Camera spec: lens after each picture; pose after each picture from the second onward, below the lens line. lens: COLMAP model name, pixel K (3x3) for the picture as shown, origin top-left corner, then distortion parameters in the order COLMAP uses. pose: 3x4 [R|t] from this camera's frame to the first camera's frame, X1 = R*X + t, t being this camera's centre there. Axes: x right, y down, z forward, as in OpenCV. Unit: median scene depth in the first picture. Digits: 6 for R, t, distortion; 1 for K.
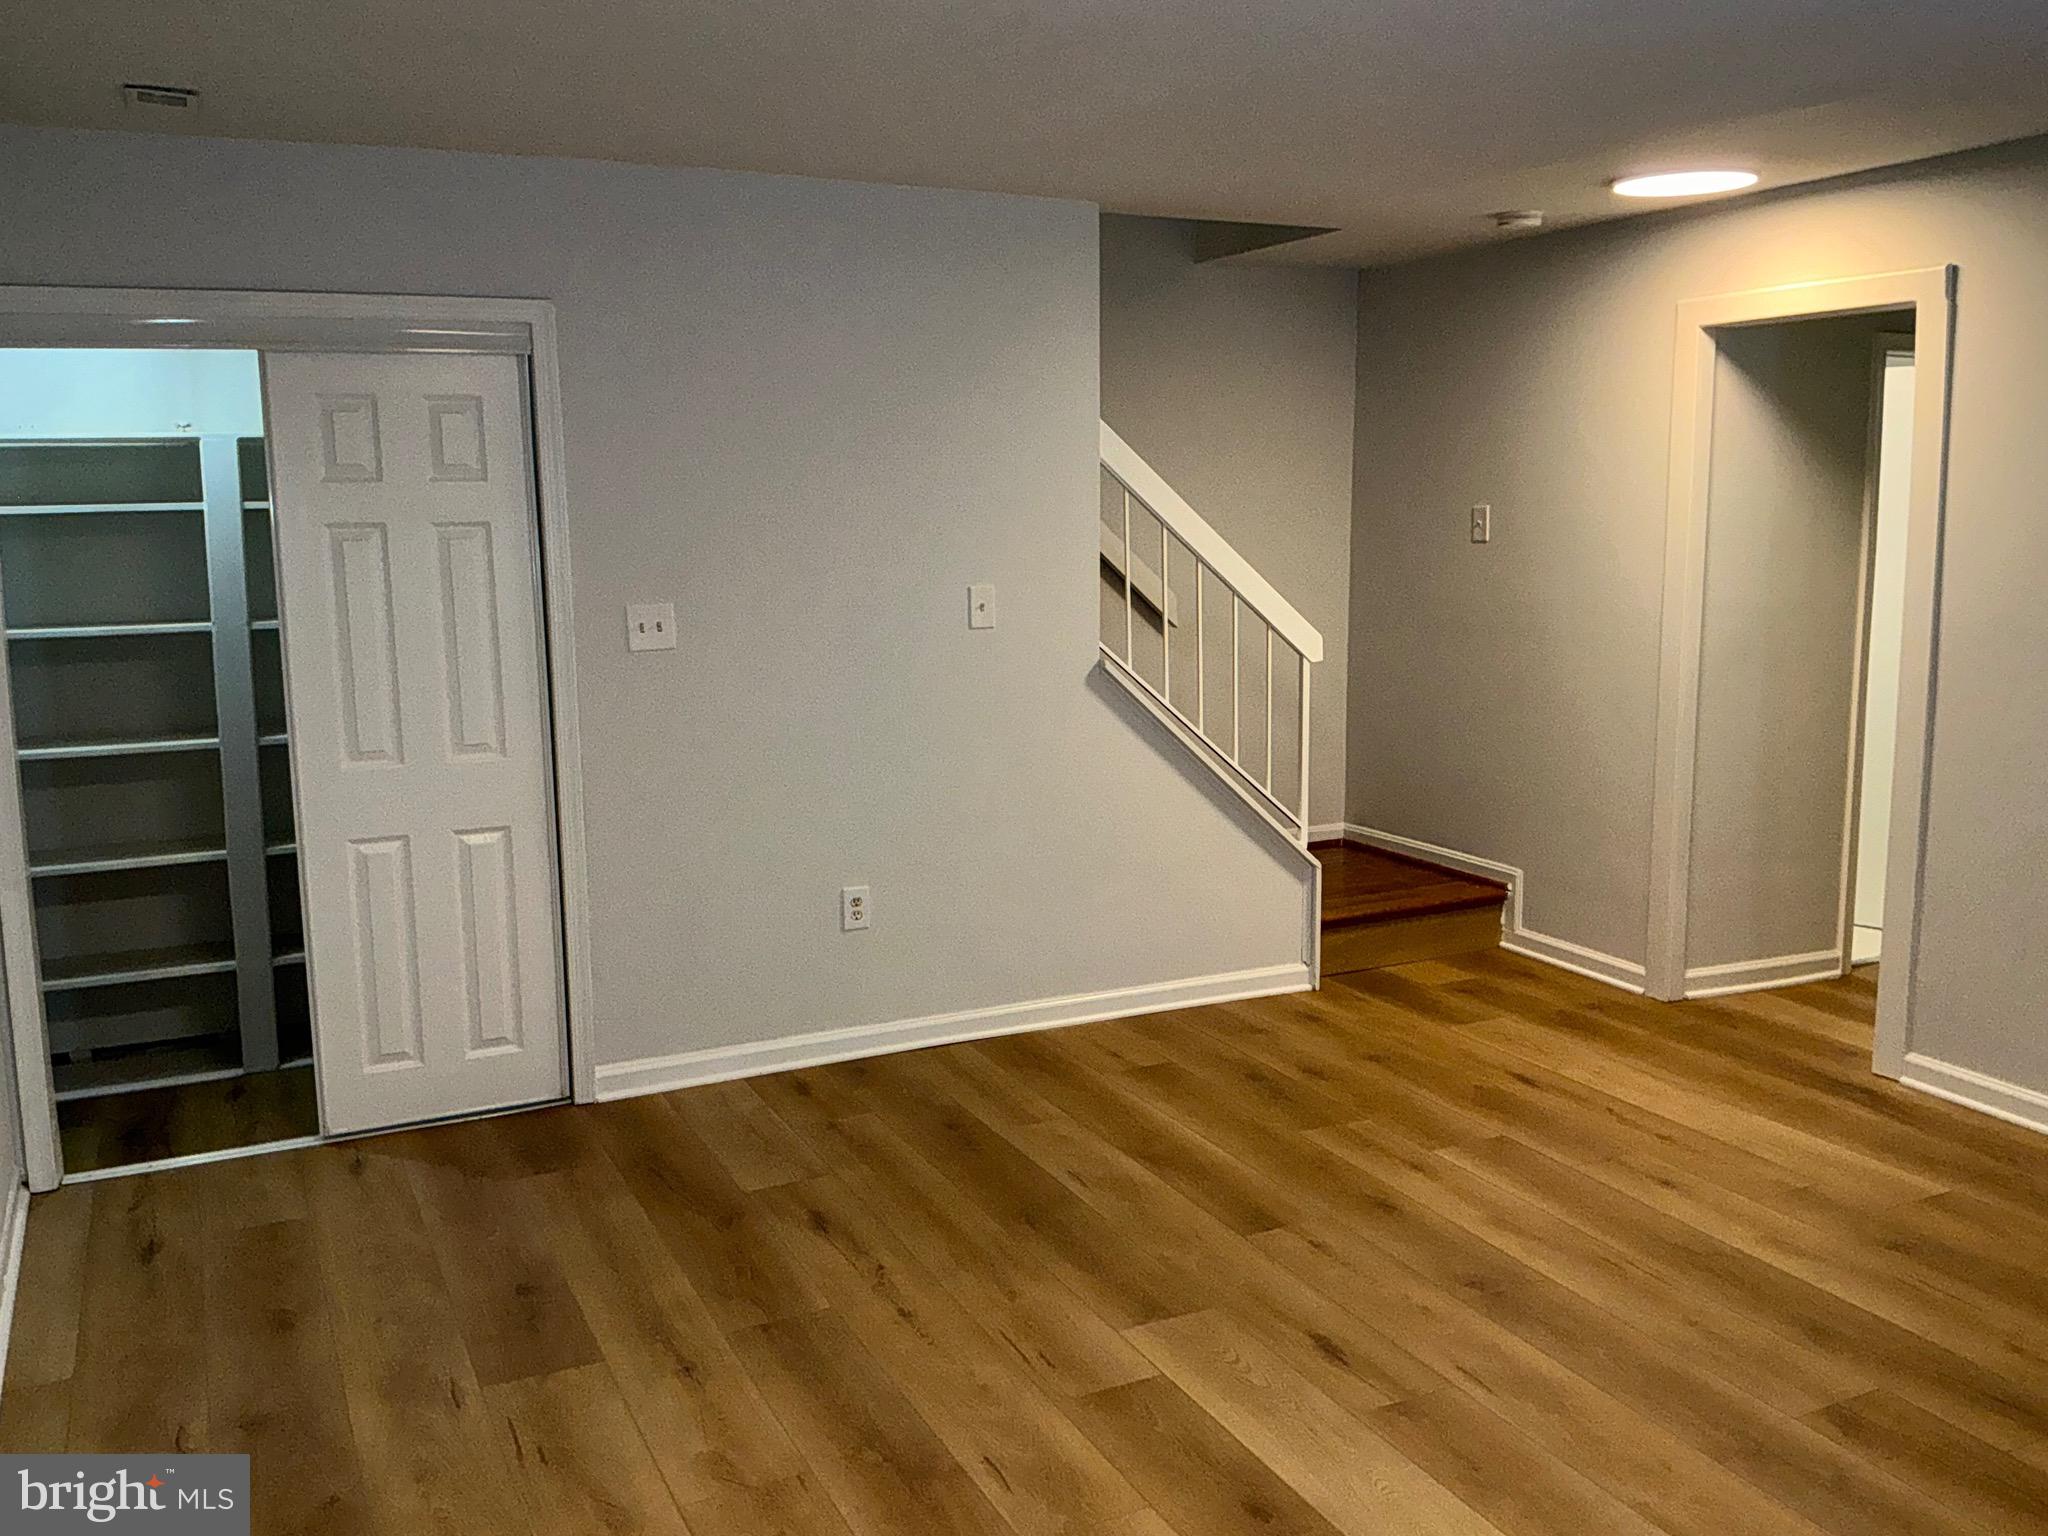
lens RADIAL K [[1736.9, 0, 1025.4], [0, 1736.9, 769.8], [0, 0, 1]] dist [0.018491, -0.047476]
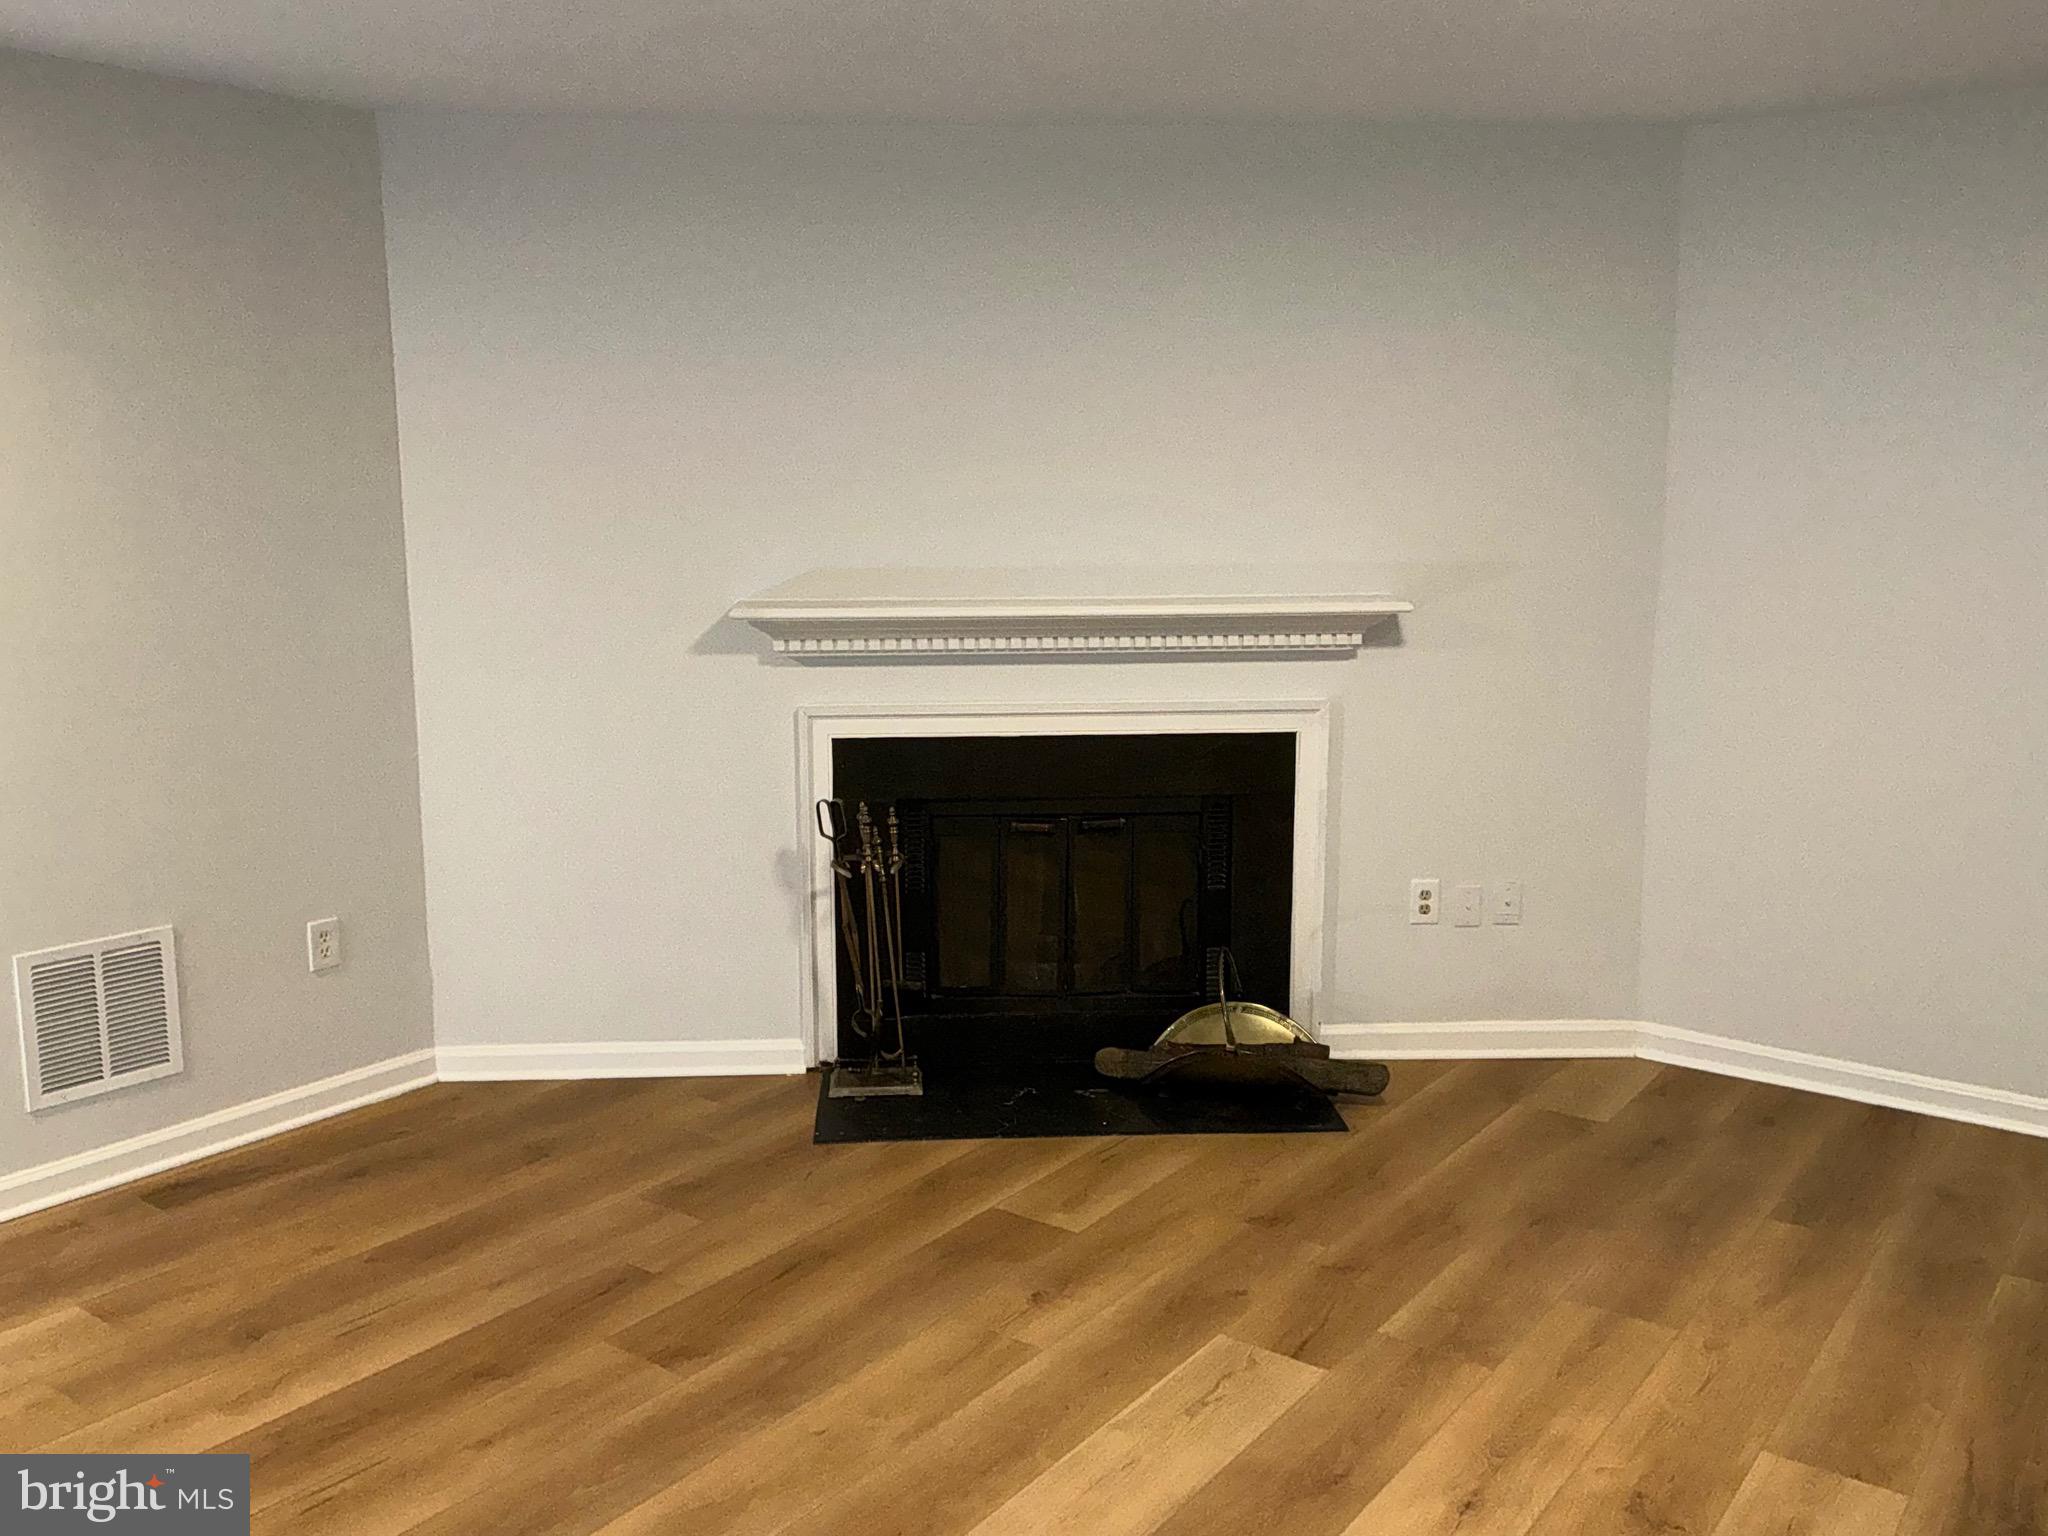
lens RADIAL K [[1736.9, 0, 1024.2], [0, 1736.9, 767.1], [0, 0, 1]] dist [0.018491, -0.047476]
pose [[-0.484675, -0.130263, 0.864940, -0.462607], [0.140183, 0.964499, 0.223809, -0.160328], [-0.863388, 0.229724, -0.449208, 1.166713]]
